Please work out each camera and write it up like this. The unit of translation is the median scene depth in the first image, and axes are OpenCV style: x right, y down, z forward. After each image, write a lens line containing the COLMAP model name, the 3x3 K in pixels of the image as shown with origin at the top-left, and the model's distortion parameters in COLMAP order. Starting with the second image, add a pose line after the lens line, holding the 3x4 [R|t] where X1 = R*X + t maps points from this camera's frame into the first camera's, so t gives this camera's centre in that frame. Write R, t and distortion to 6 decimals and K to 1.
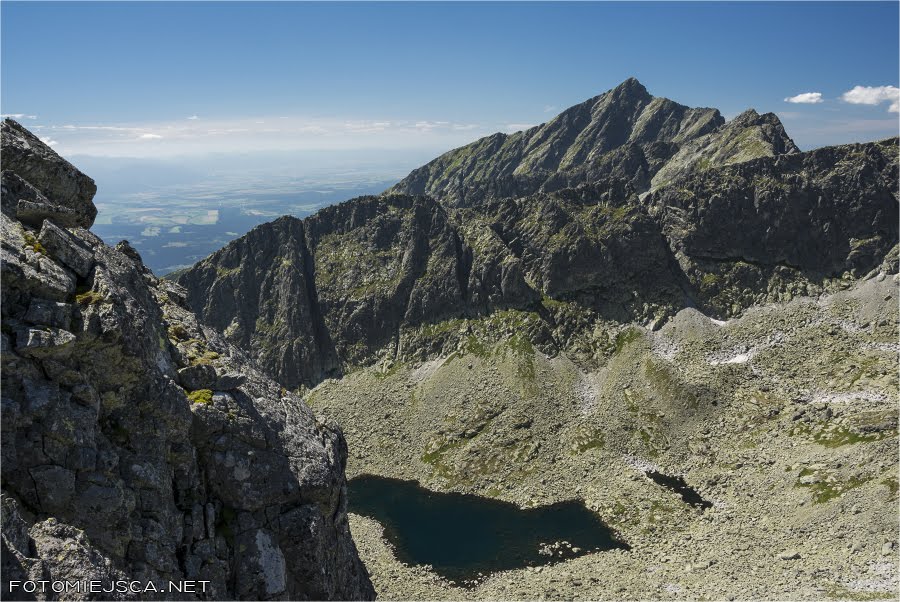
lens RADIAL K [[745.7, 0, 459.8], [0, 745.7, 299.4], [0, 0, 1]] dist [-0.171201, 0.129613]
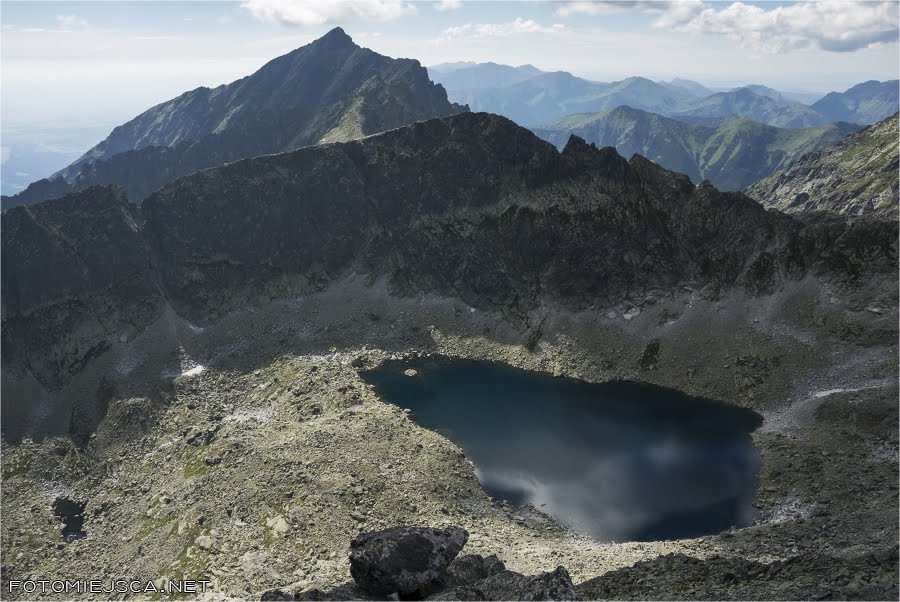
lens RADIAL K [[745.7, 0, 459.8], [0, 745.7, 299.4], [0, 0, 1]] dist [-0.171201, 0.129613]
pose [[0.972403, -0.059047, 0.225713, 0.160511], [0.037202, 0.994308, 0.099842, -0.032469], [-0.230324, -0.088690, 0.969064, -0.019145]]
